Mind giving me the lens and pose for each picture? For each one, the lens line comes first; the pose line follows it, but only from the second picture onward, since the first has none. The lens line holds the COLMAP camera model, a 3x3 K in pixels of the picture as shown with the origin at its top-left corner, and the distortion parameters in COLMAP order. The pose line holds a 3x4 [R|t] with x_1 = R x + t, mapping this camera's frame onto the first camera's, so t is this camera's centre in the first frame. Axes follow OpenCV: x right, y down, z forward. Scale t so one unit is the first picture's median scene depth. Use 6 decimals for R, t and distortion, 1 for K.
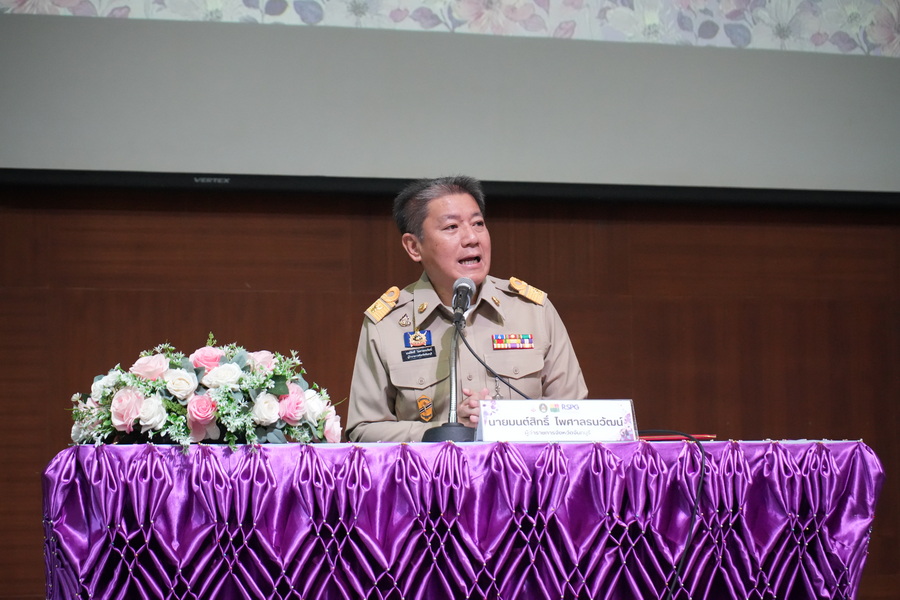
lens RADIAL K [[1801.9, 0, 449.9], [0, 1801.9, 354.1], [0, 0, 1]] dist [-0.011157, -0.305057]
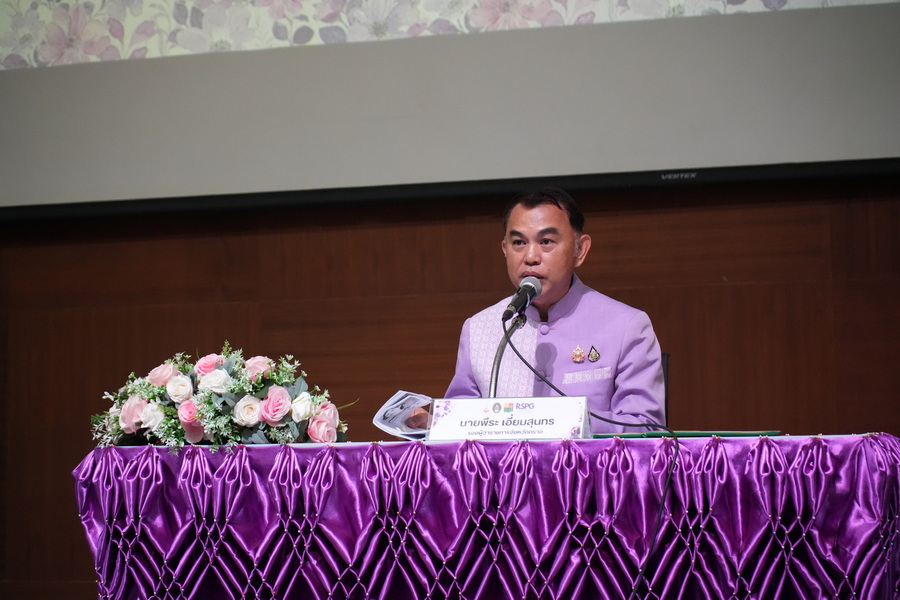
lens RADIAL K [[1829.6, 0, 450.0], [0, 1829.6, 300.0], [0, 0, 1]] dist [-0.001136, 0.110572]
pose [[0.893024, -0.042081, -0.448038, 0.484982], [0.030762, 0.998998, -0.032513, 0.003384], [0.448957, 0.015252, 0.893423, 0.085055]]
